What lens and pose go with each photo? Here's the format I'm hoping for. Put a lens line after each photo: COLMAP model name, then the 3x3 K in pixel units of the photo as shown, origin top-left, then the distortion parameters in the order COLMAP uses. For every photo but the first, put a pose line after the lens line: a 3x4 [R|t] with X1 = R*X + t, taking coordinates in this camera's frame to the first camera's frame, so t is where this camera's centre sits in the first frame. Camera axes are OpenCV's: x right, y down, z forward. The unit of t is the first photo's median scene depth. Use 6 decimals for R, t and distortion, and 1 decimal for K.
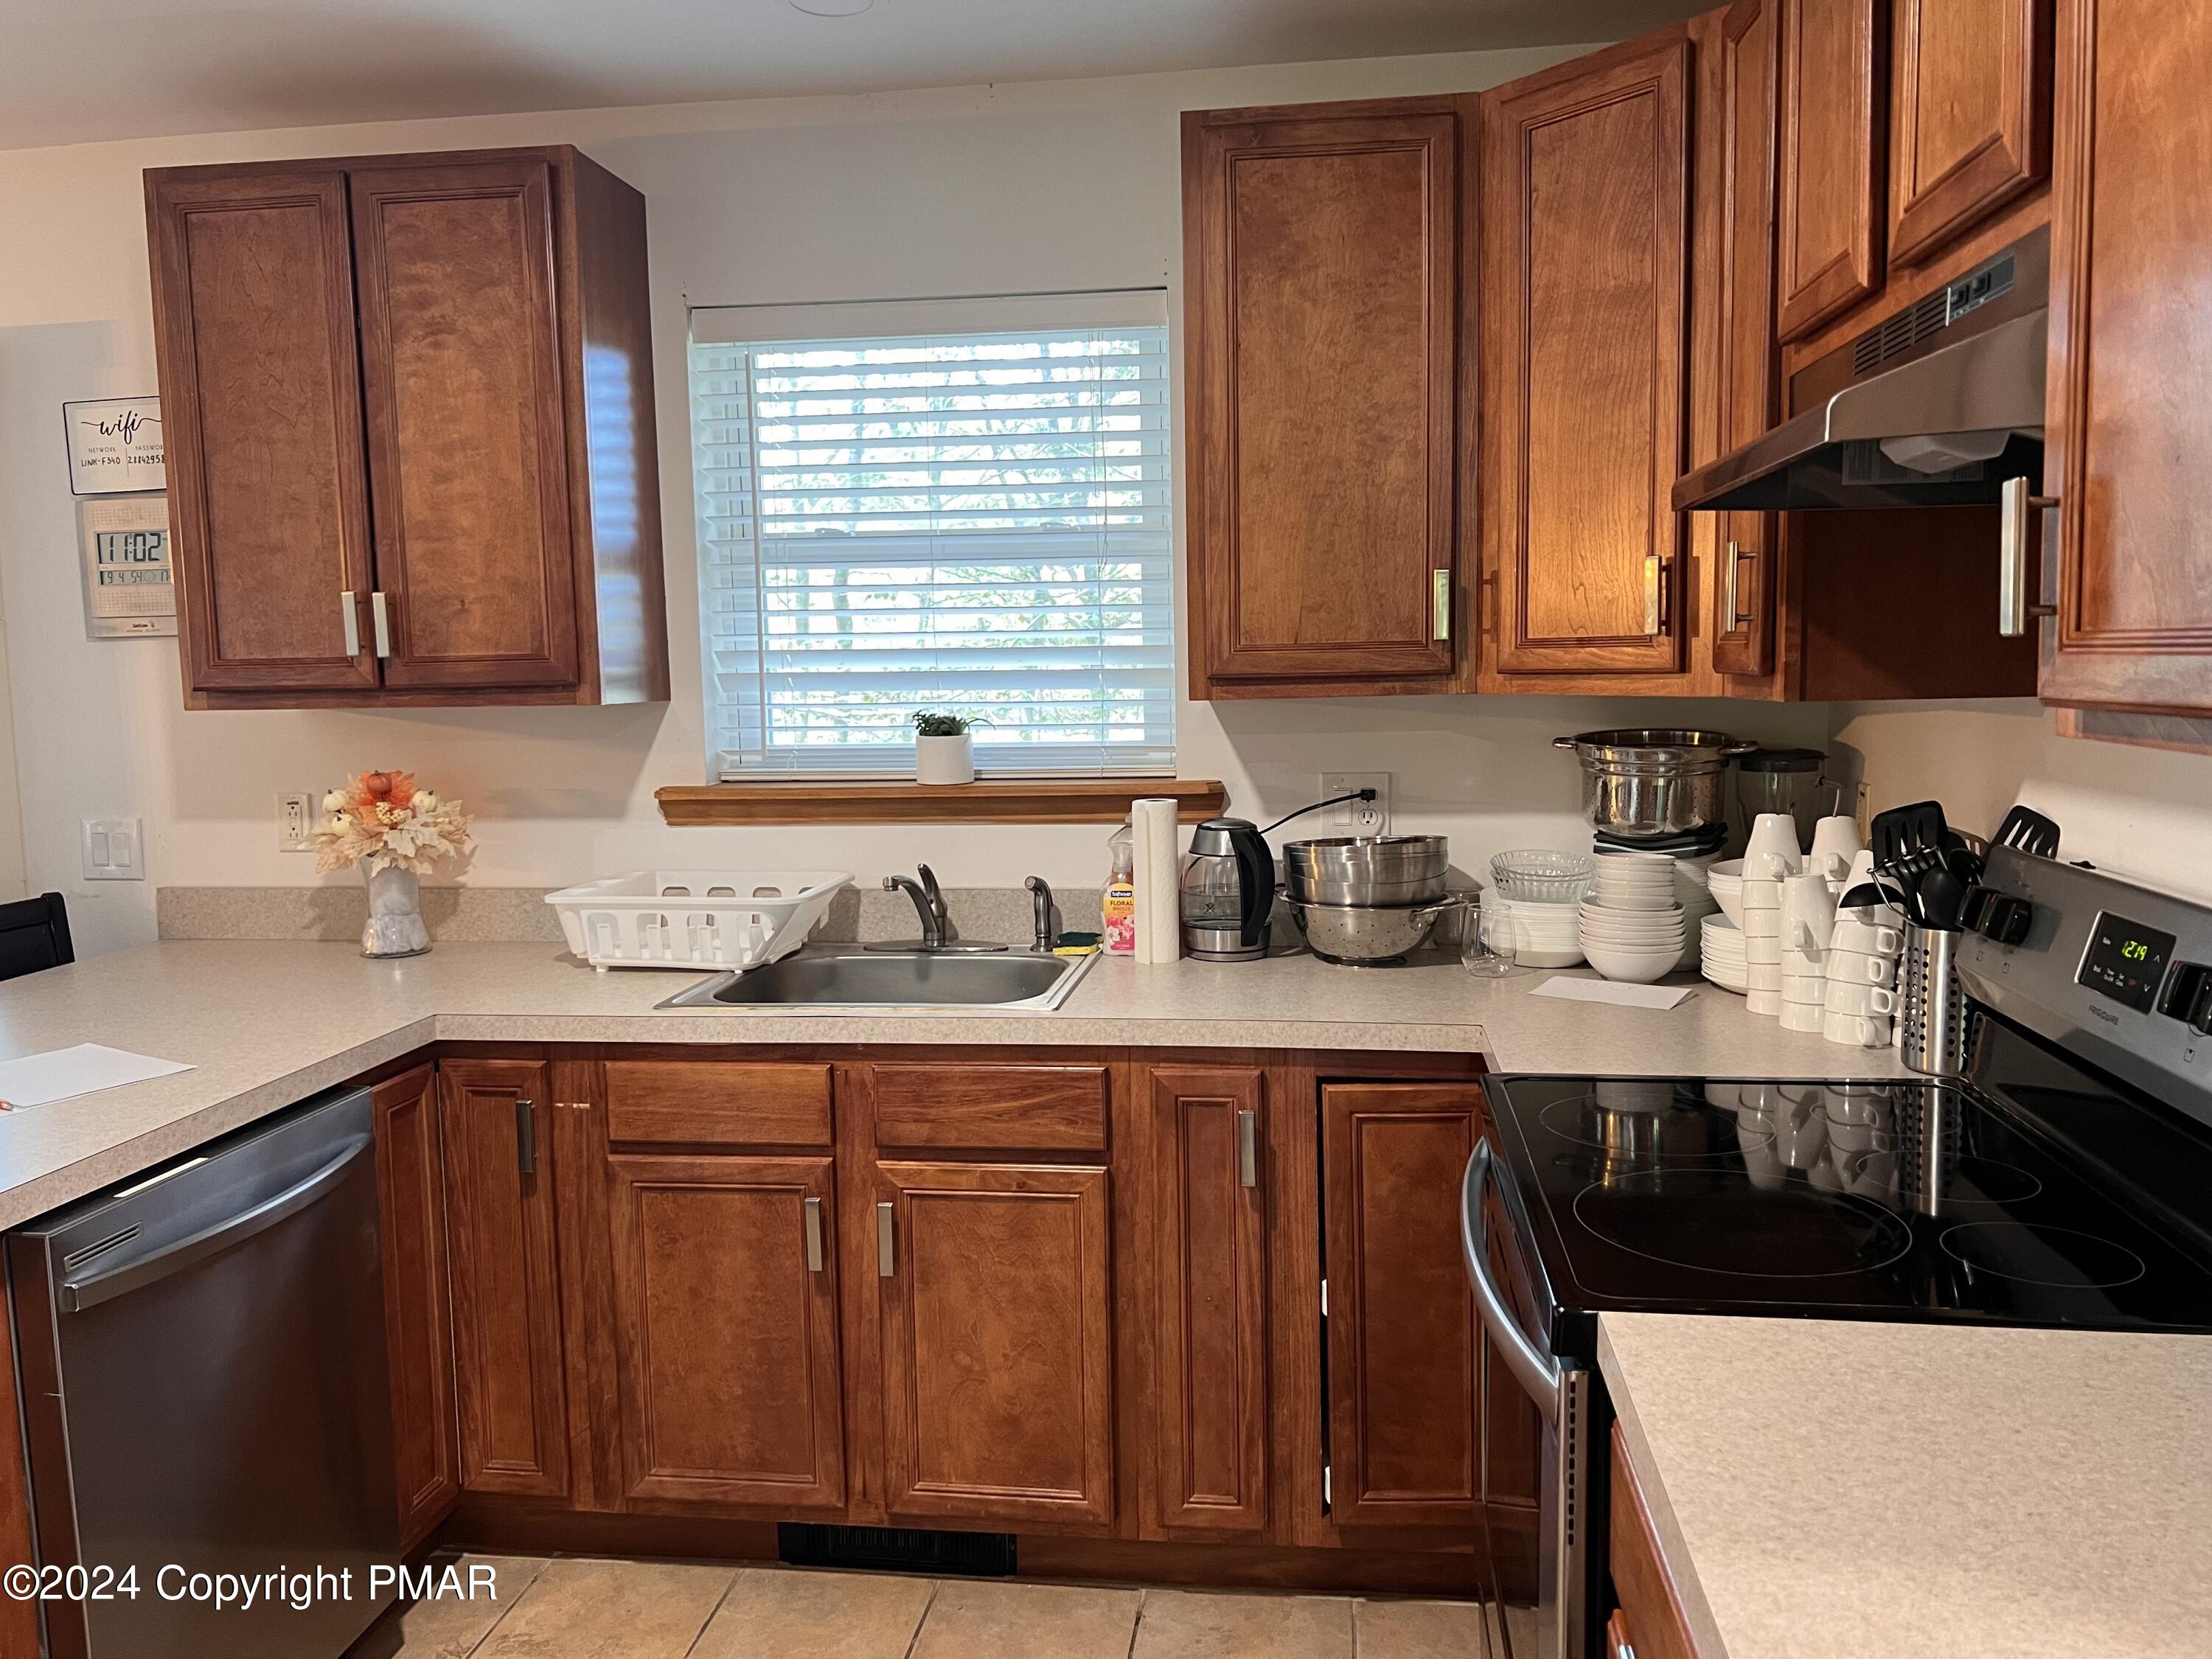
lens RADIAL K [[1668.8, 0, 1106.0], [0, 1668.8, 829.5], [0, 0, 1]] dist [0.029328, -0.068422]
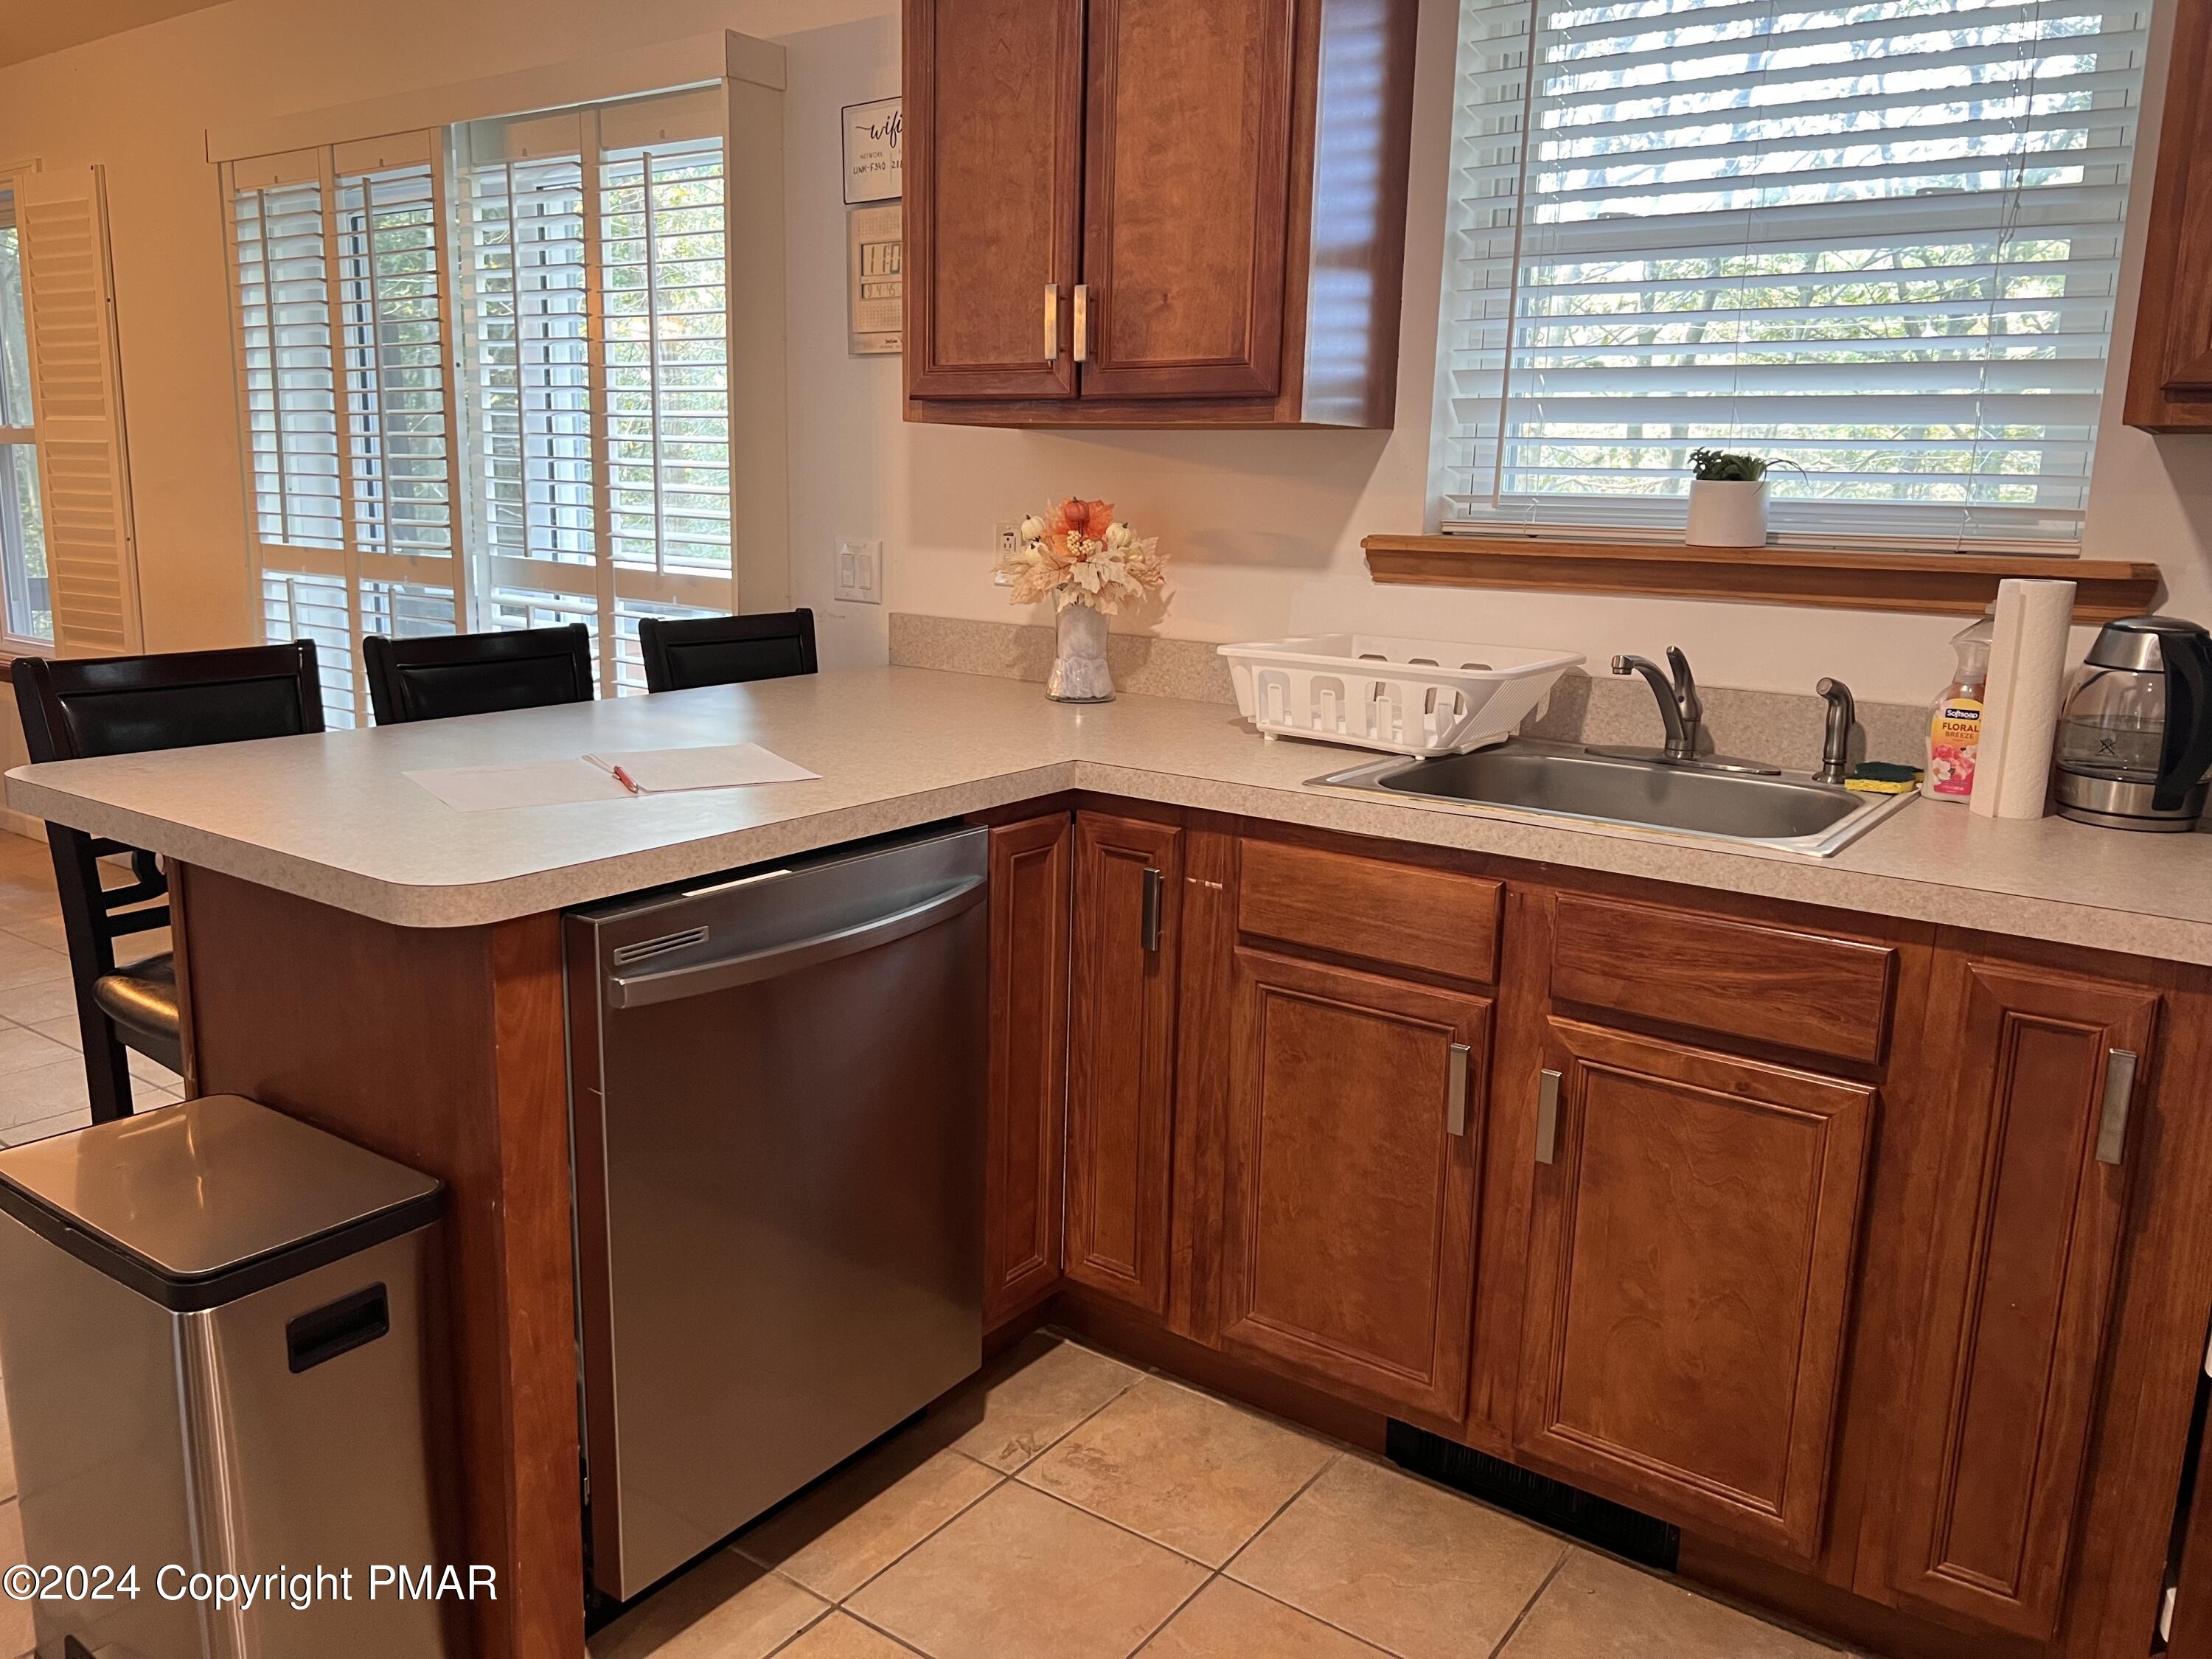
lens RADIAL K [[1649.5, 0, 1101.6], [0, 1649.5, 816.2], [0, 0, 1]] dist [0.057695, -0.061042]
pose [[0.882066, 0.137780, -0.450528, 0.012291], [-0.095007, 0.988655, 0.116340, 0.035392], [0.461446, -0.059816, 0.885150, 0.217257]]
